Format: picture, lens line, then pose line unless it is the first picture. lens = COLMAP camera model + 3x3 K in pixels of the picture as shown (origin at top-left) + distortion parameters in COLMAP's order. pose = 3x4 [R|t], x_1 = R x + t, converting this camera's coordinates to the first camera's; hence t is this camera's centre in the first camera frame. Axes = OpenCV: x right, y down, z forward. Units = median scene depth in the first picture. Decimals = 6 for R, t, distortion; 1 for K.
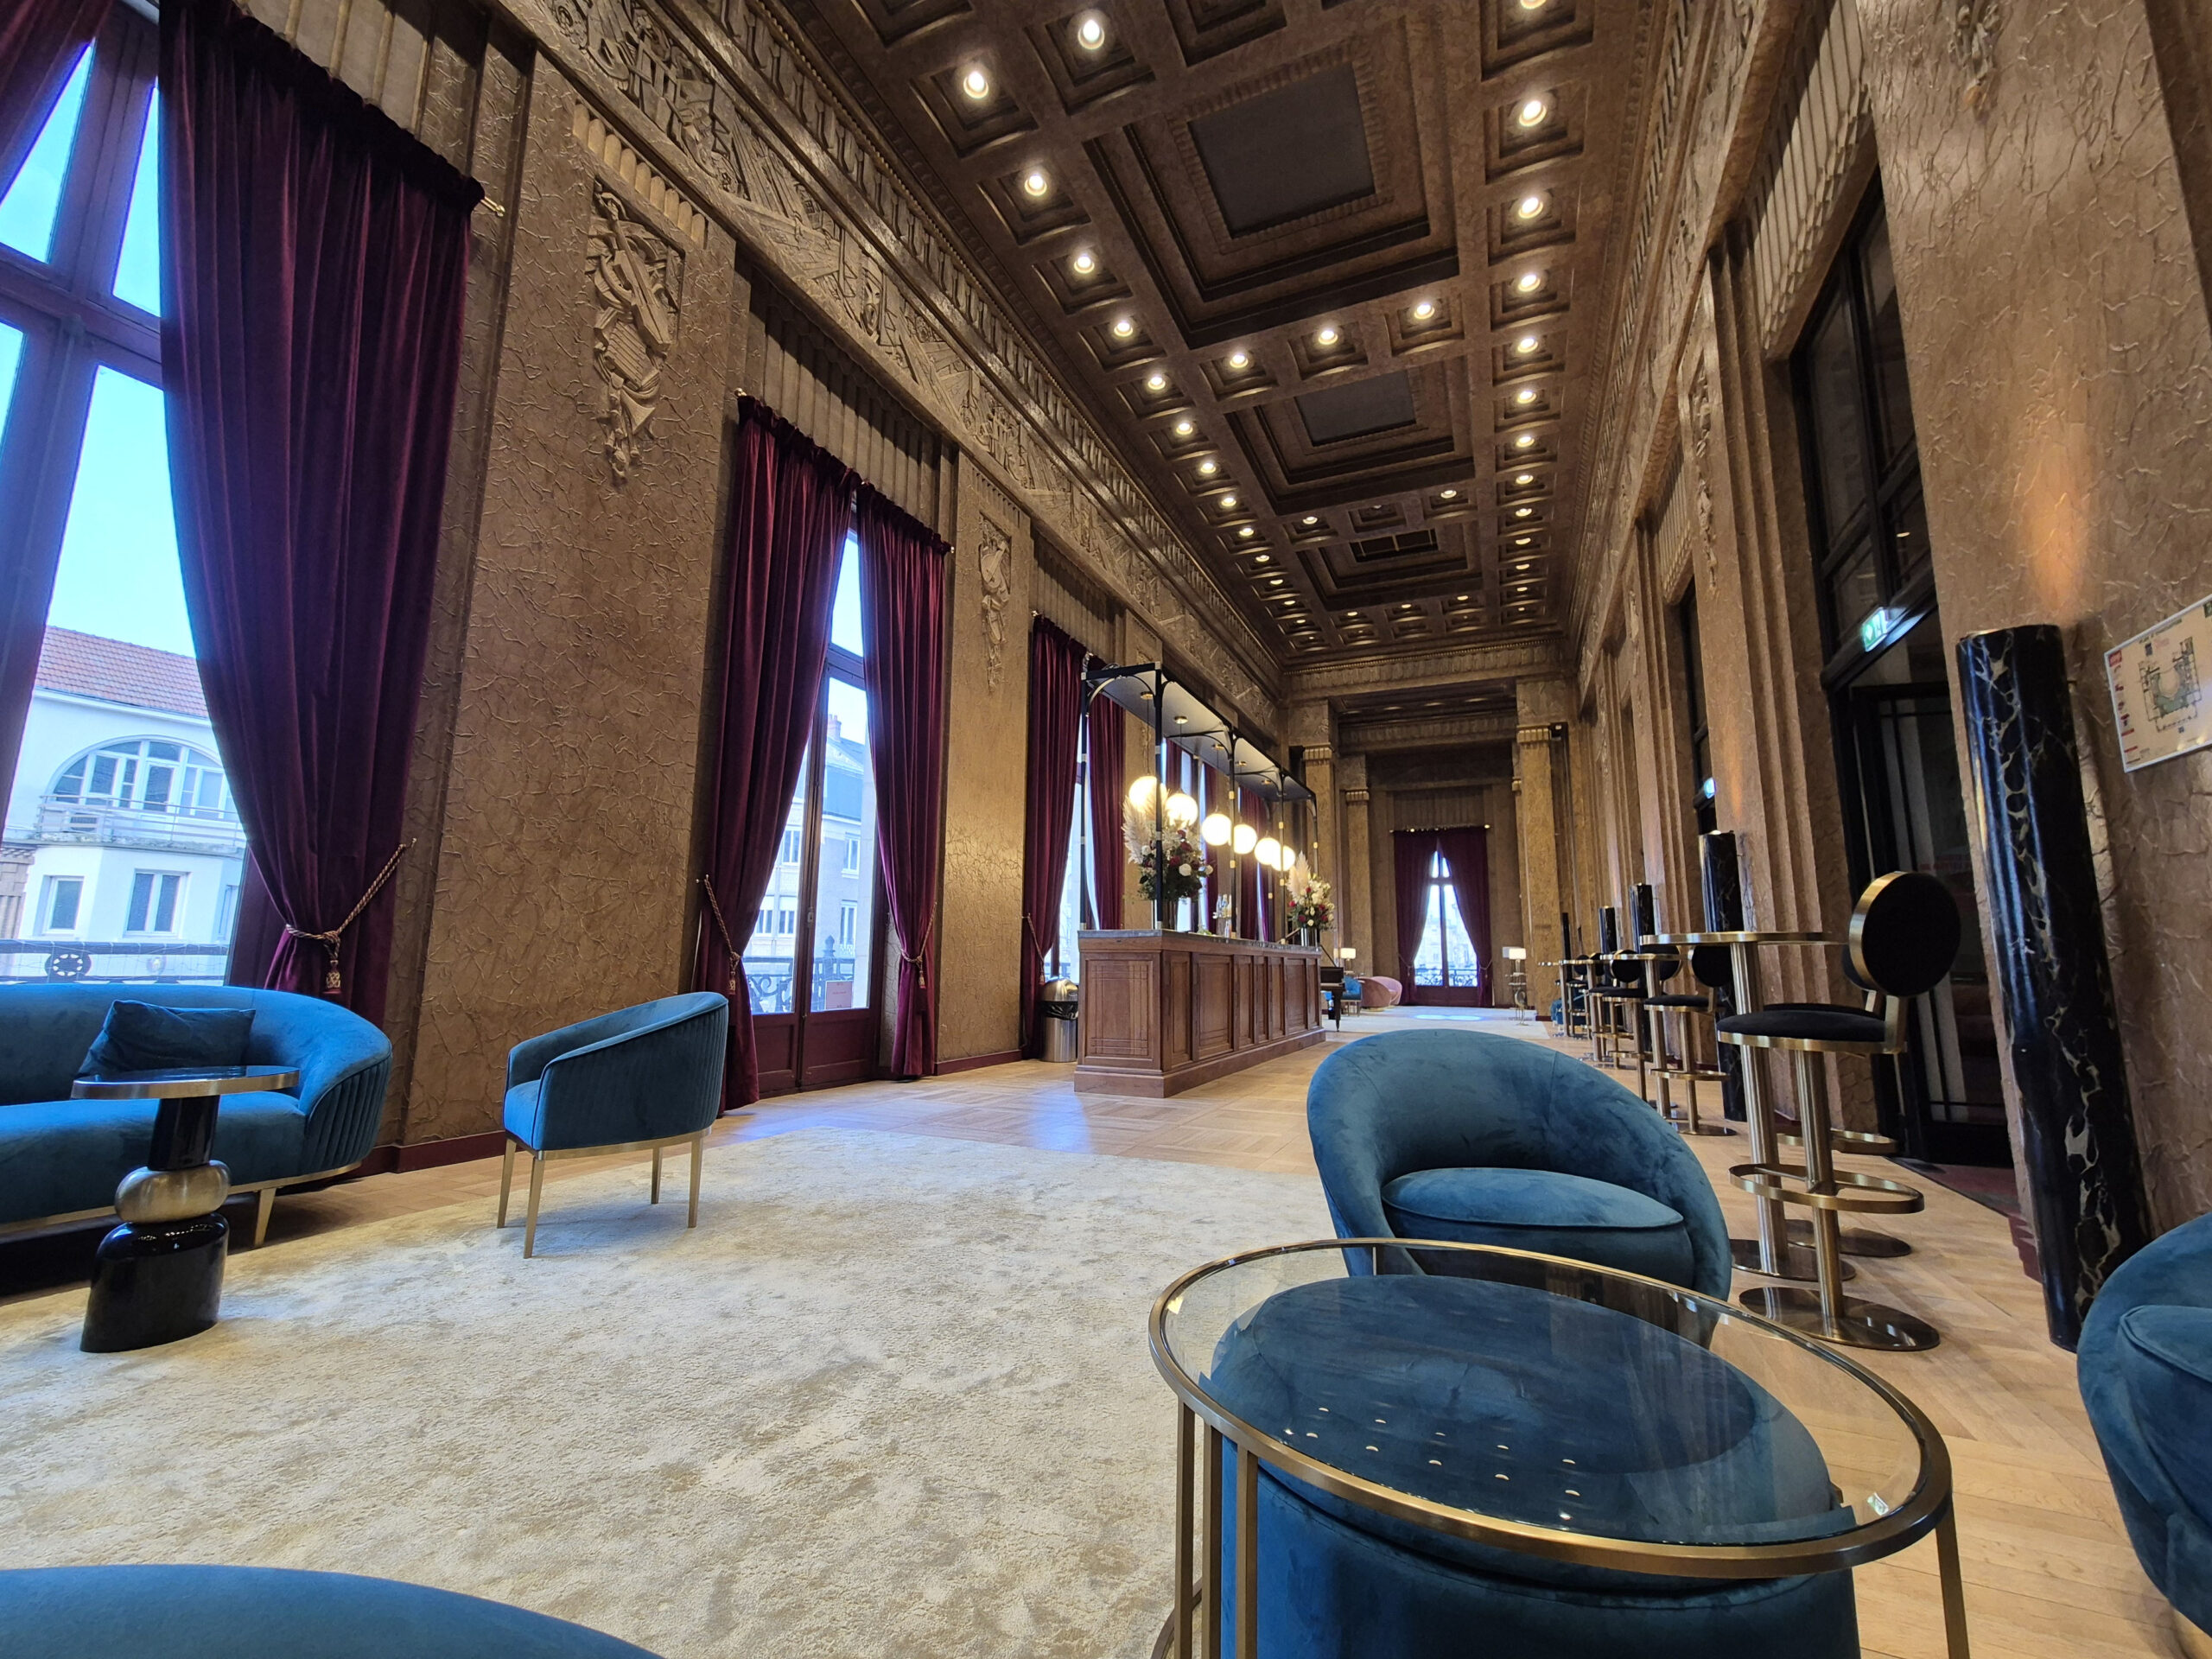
lens RADIAL K [[908.5, 0, 1107.9], [0, 908.5, 829.7], [0, 0, 1]] dist [0.001150, -0.000285]
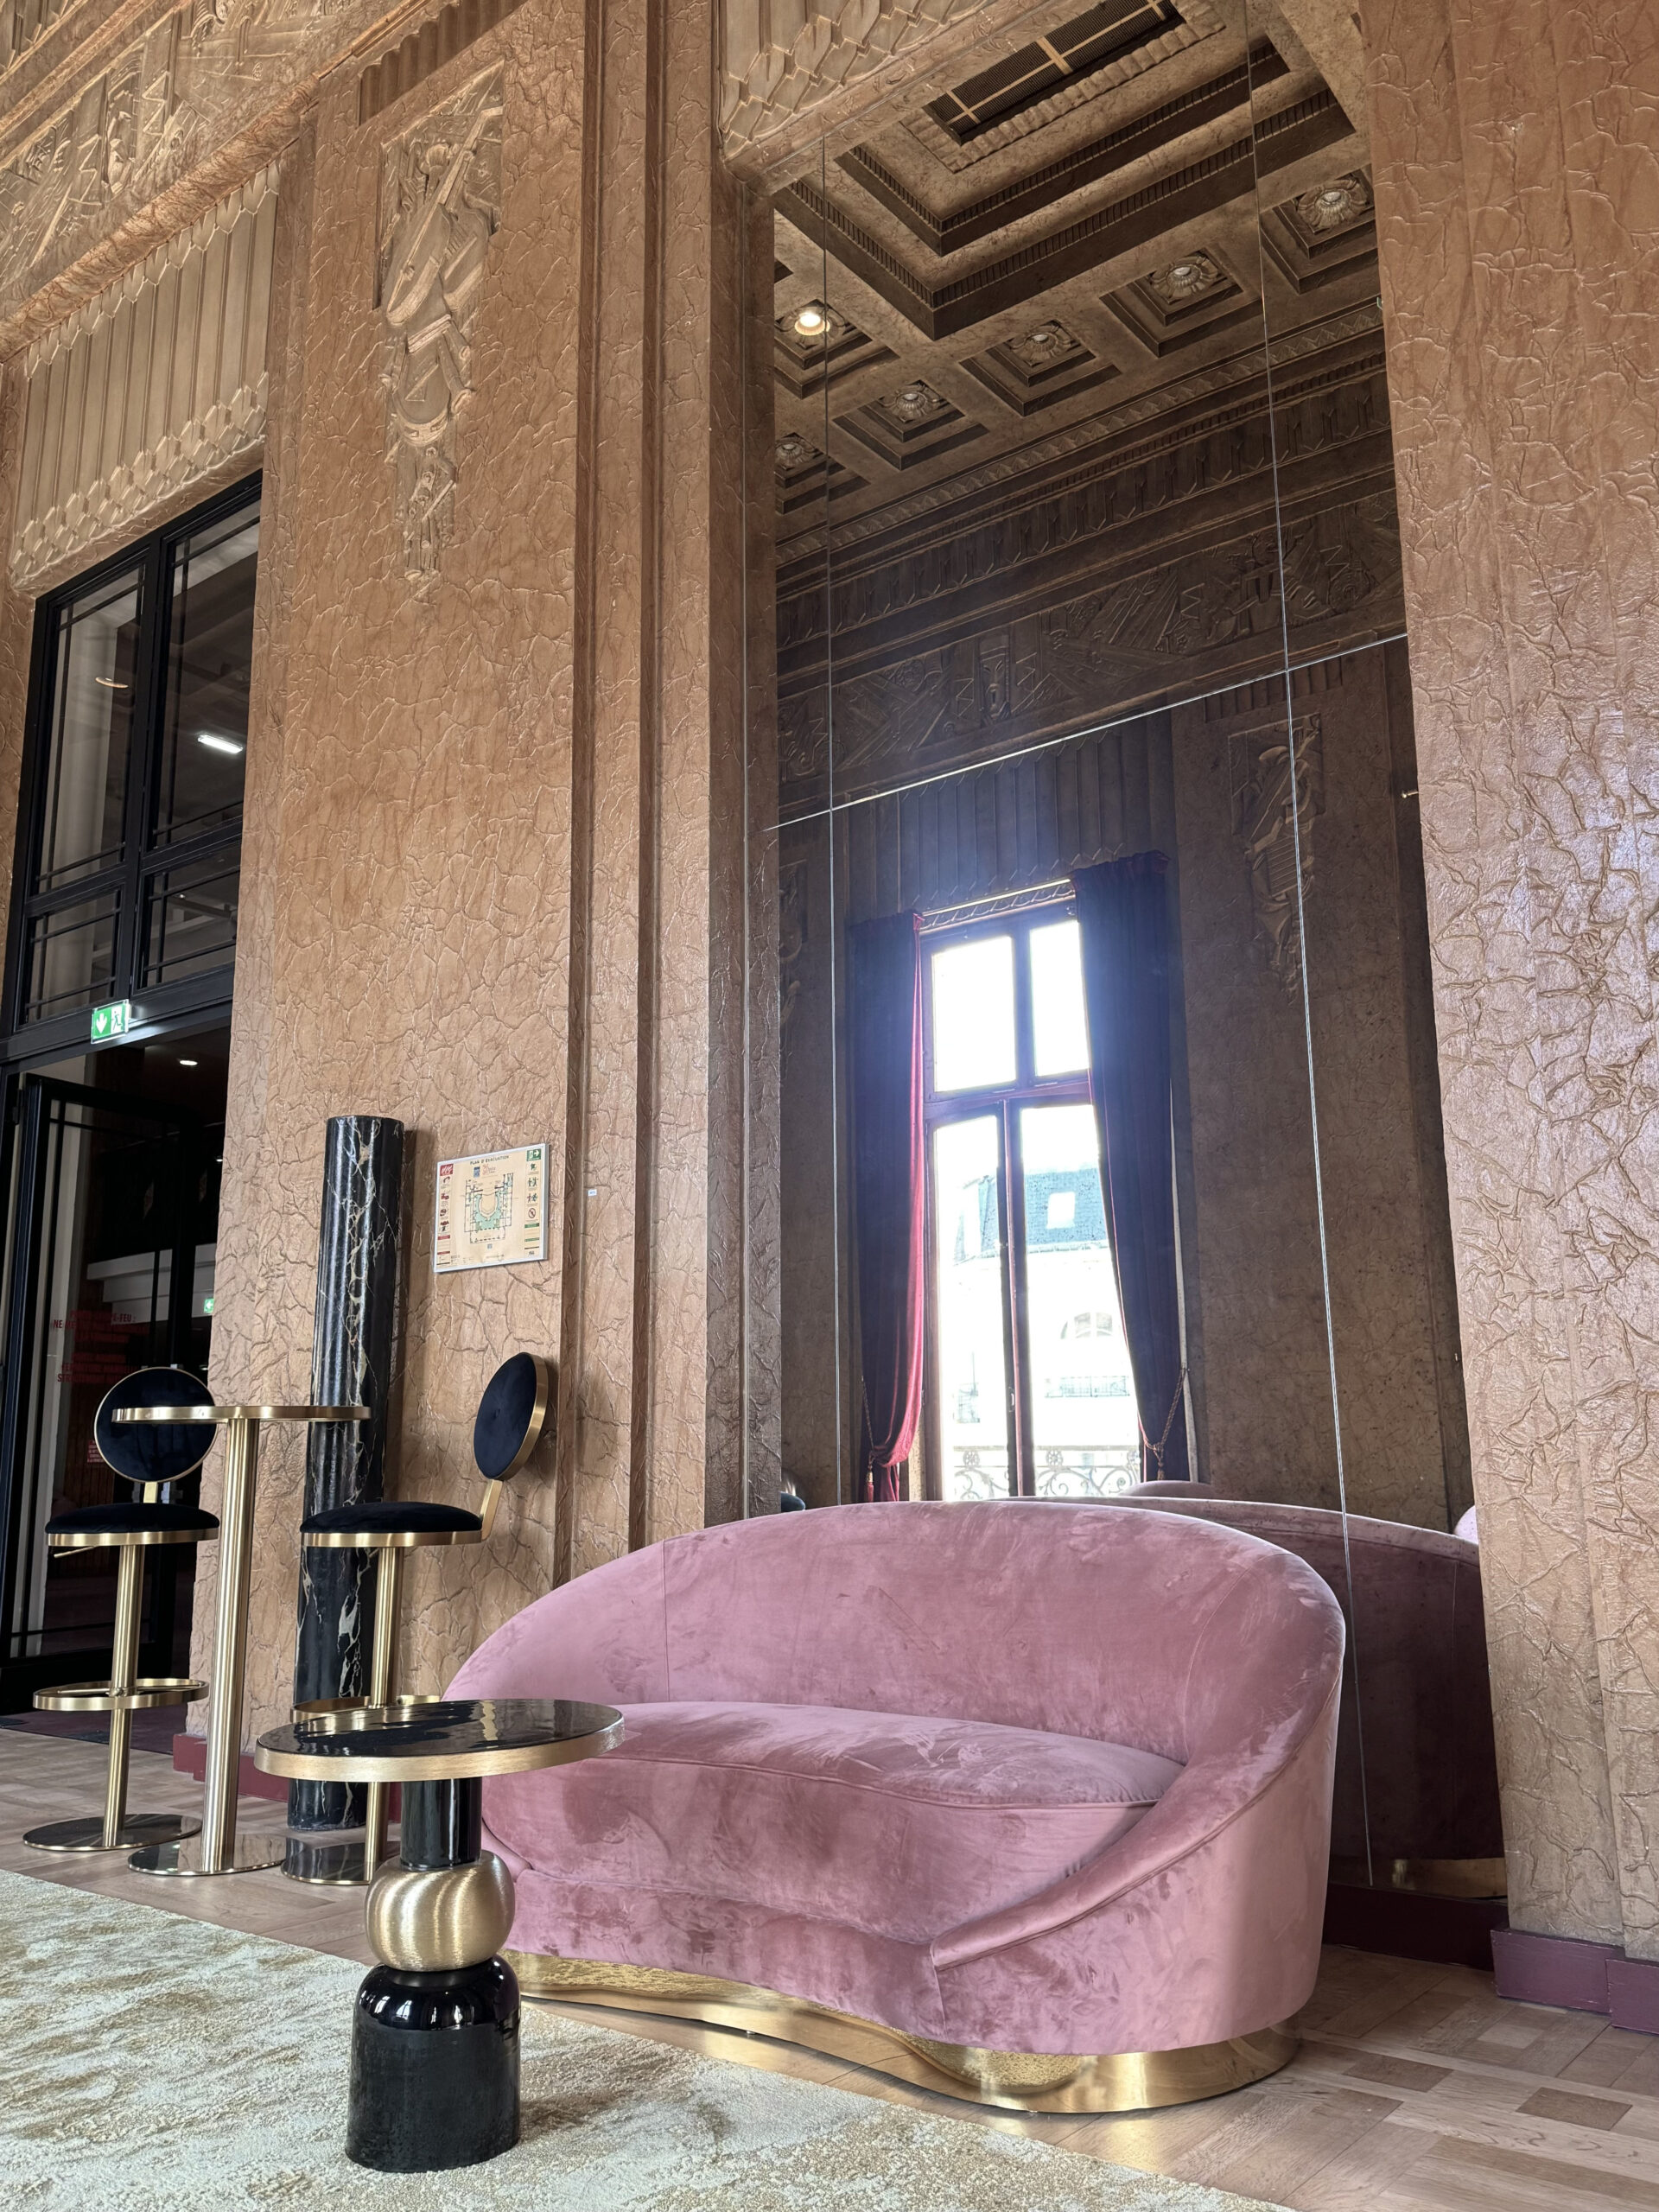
lens RADIAL K [[1743.1, 0, 829.5], [0, 1743.1, 1106.0], [0, 0, 1]] dist [0.103812, 0.000472]
pose [[0.248930, 0.183575, 0.950965, -0.207207], [-0.137065, 0.978668, -0.153043, 0.000054], [-0.958774, -0.092247, 0.268782, -0.005458]]
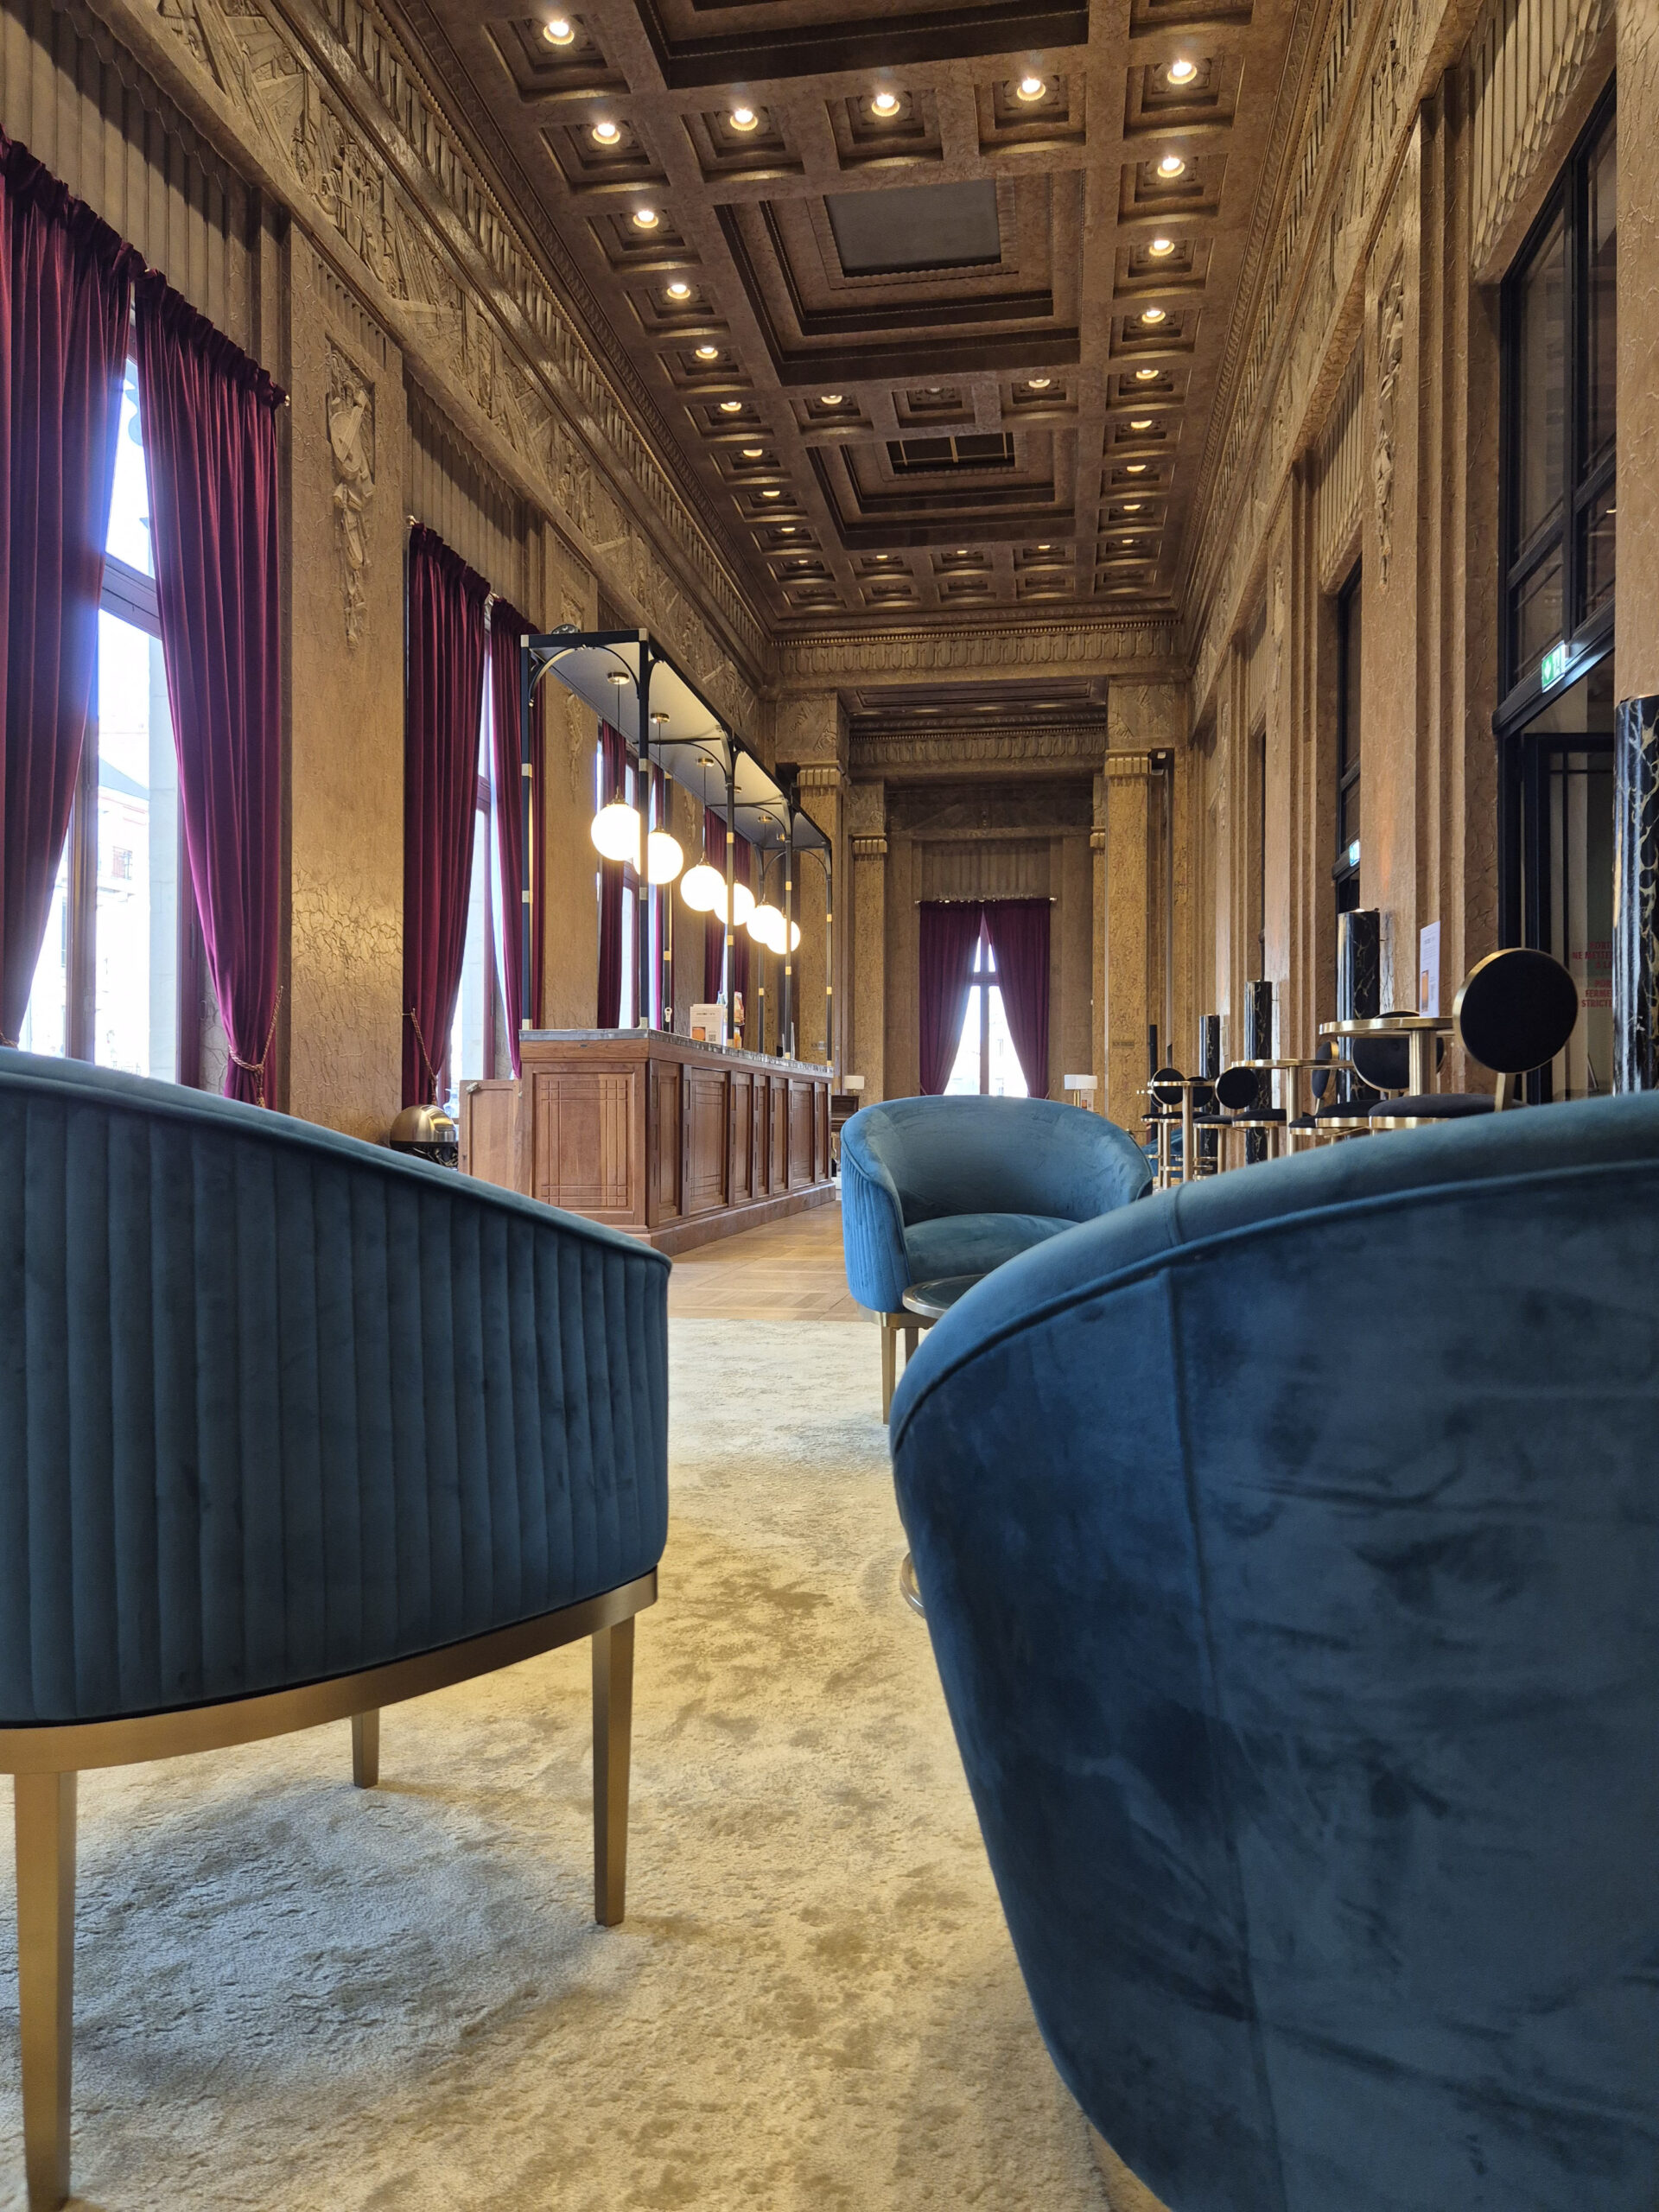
lens RADIAL K [[1474.3, 0, 831.1], [0, 1474.3, 1101.9], [0, 0, 1]] dist [0.067385, -0.053524]
pose [[0.966206, -0.003637, 0.257746, -0.071354], [-0.032503, 0.990201, 0.135814, 0.004727], [-0.255714, -0.139602, 0.956620, -0.093750]]
